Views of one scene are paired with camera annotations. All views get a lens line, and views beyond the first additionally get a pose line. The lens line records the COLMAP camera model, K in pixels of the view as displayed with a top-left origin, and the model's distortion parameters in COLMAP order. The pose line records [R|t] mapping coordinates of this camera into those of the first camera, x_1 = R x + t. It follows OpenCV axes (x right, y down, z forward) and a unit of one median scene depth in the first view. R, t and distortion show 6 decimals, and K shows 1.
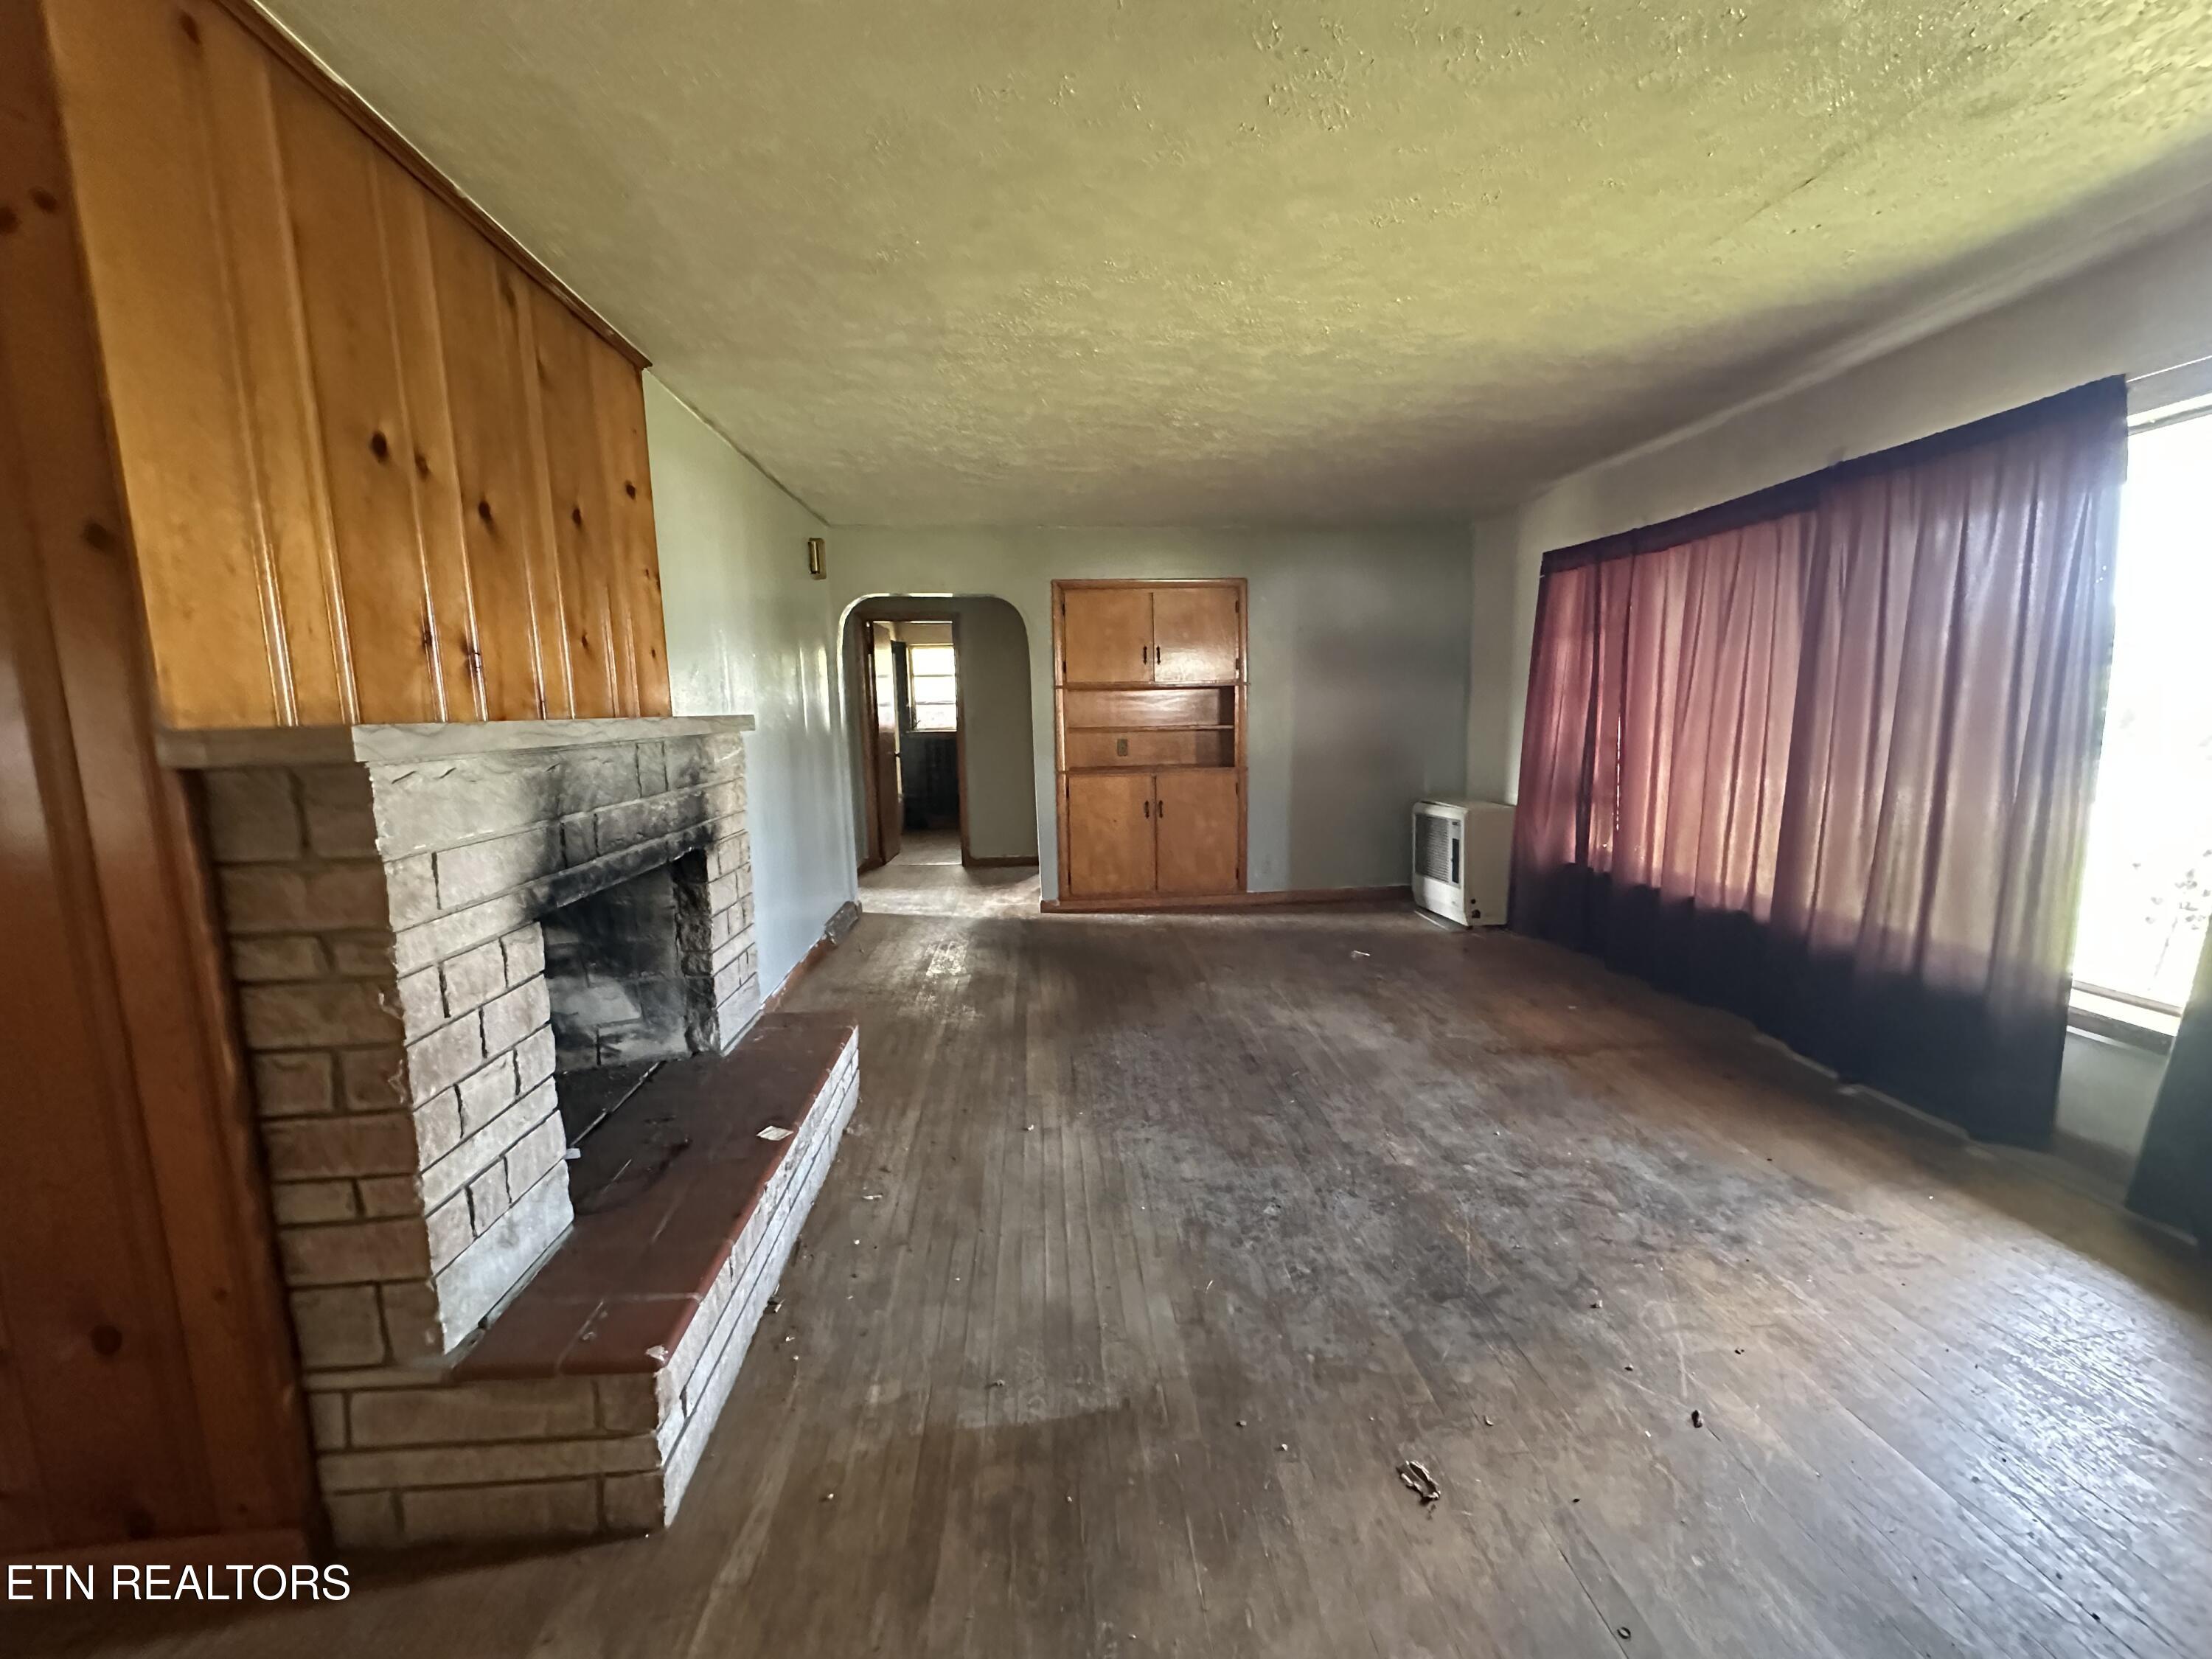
lens RADIAL K [[880.1, 0, 1108.8], [0, 880.1, 829.1], [0, 0, 1]] dist [-0.002553, 0.000424]
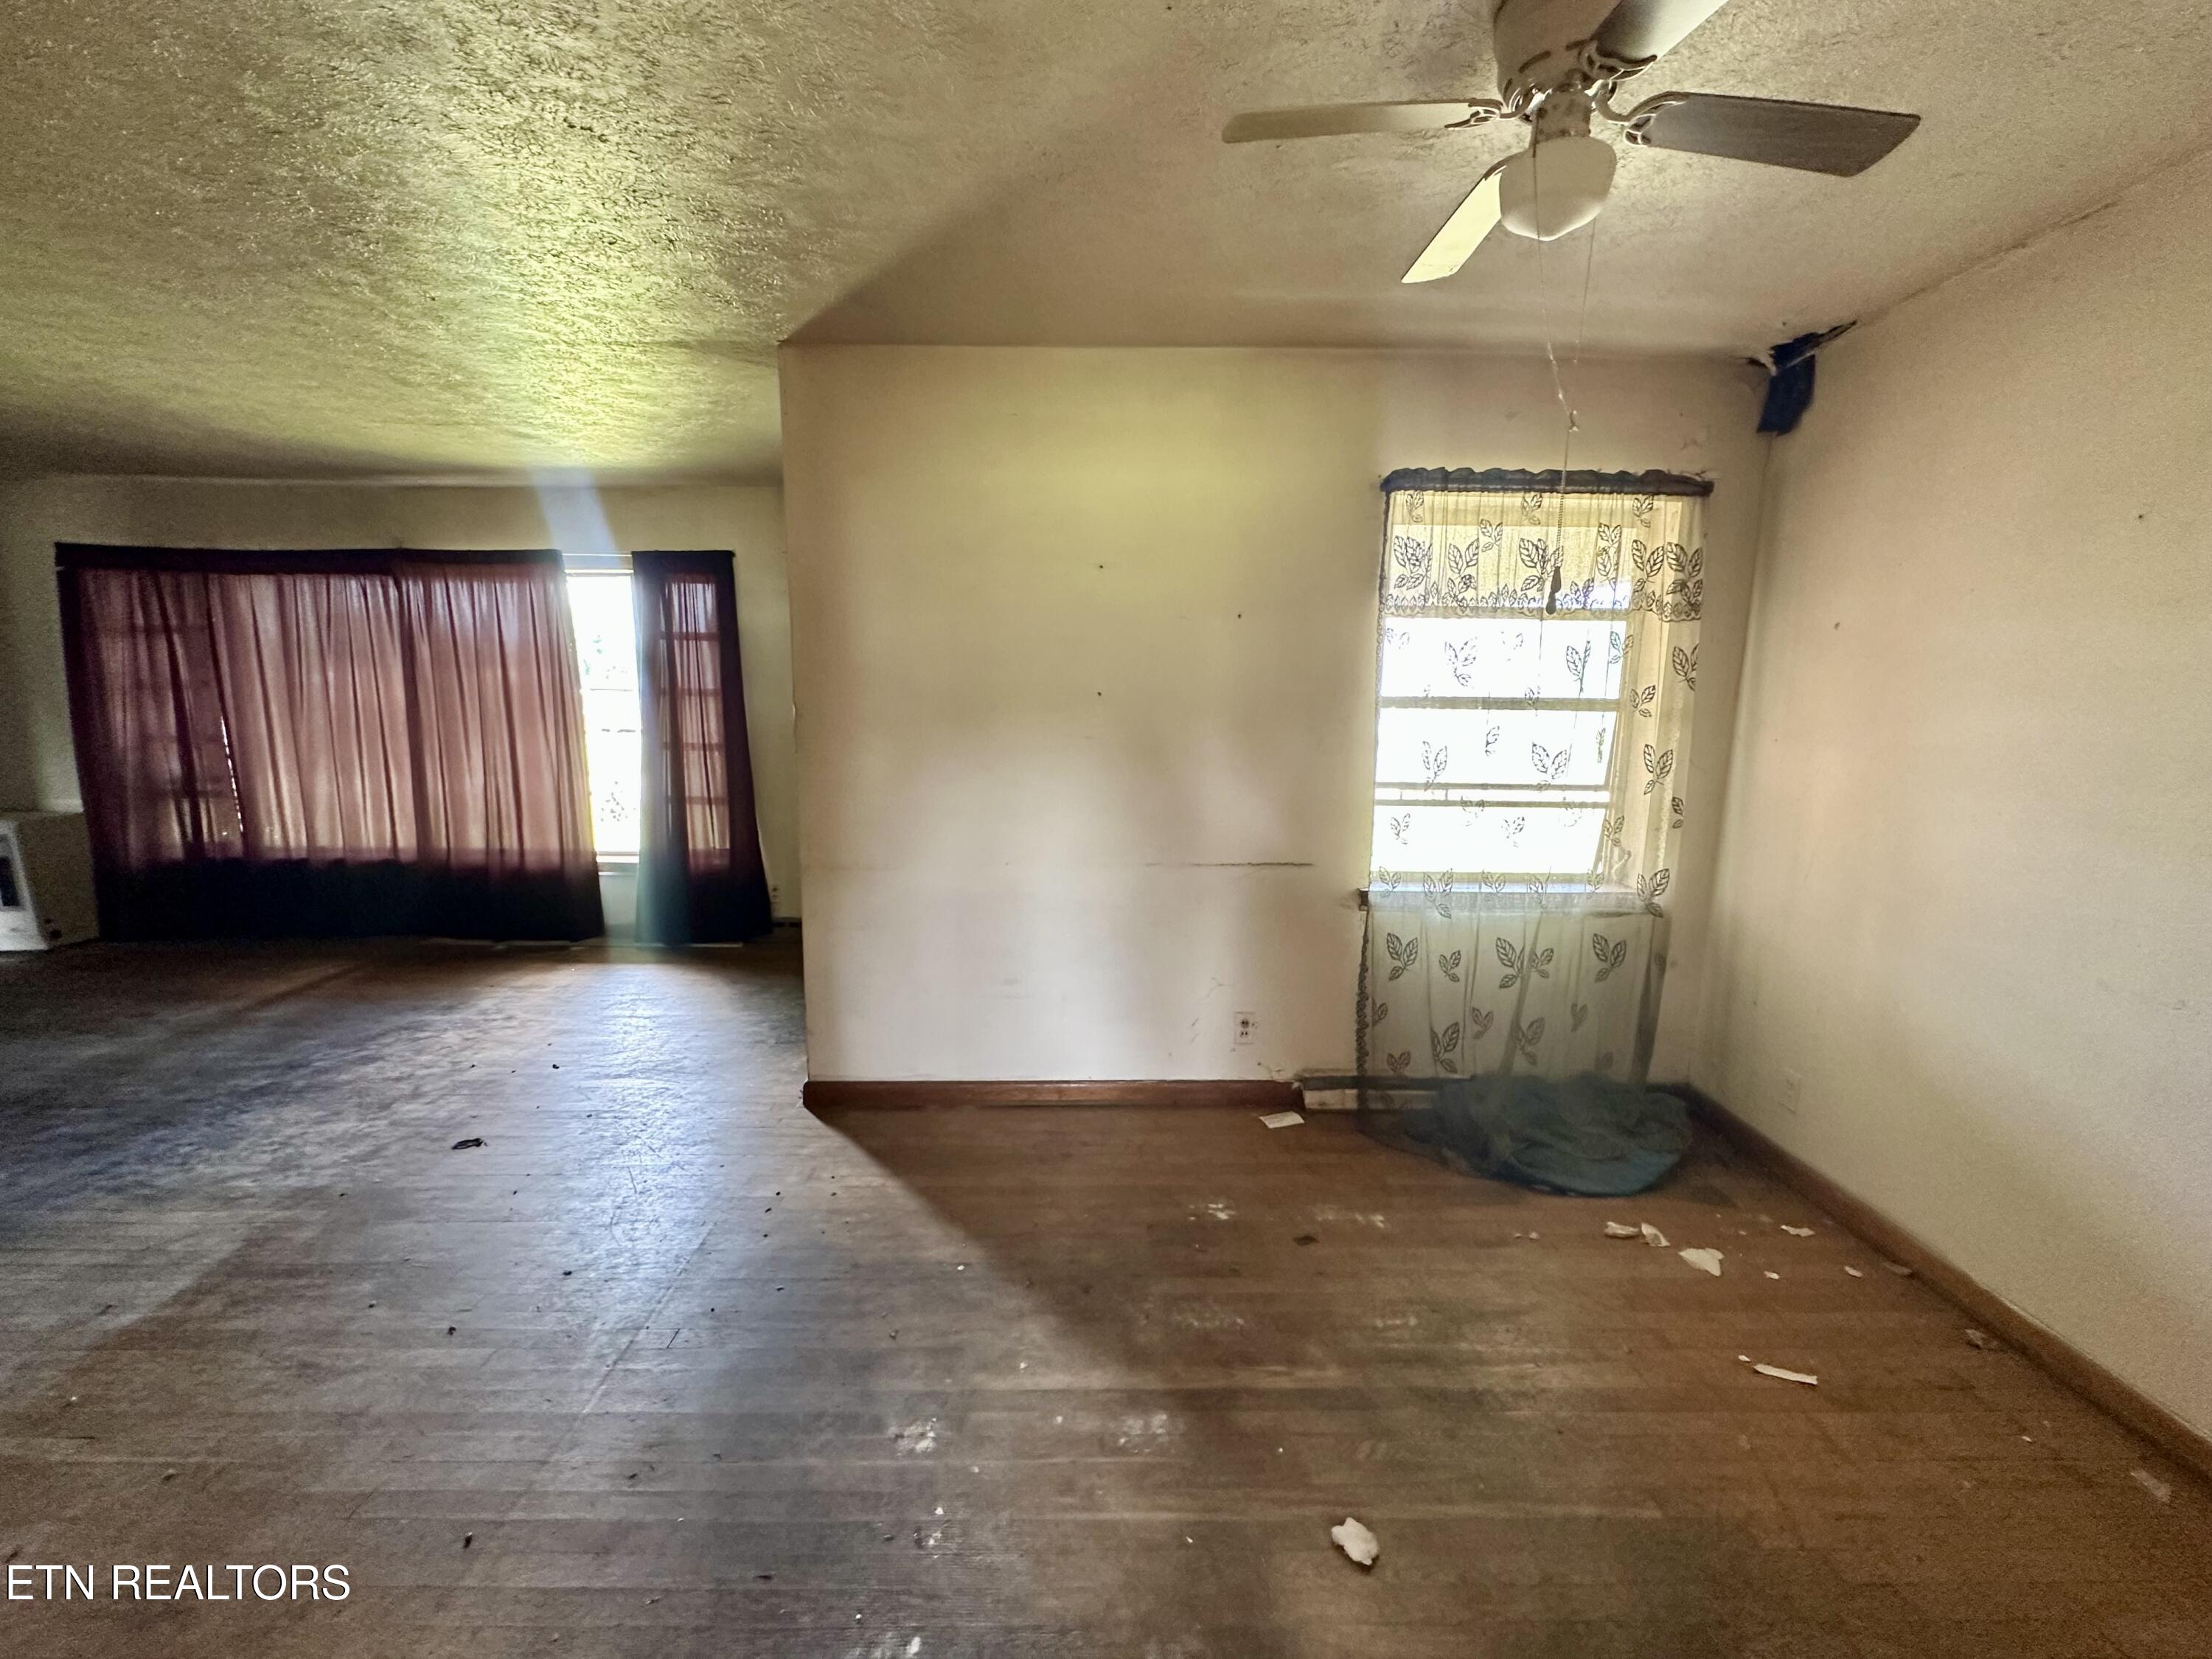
lens RADIAL K [[880.1, 0, 1108.8], [0, 880.1, 829.1], [0, 0, 1]] dist [-0.002553, 0.000424]
pose [[0.074325, -0.133694, 0.988232, -0.703252], [0.122242, 0.984721, 0.124025, 0.019945], [-0.989713, 0.111586, 0.089532, -0.306429]]
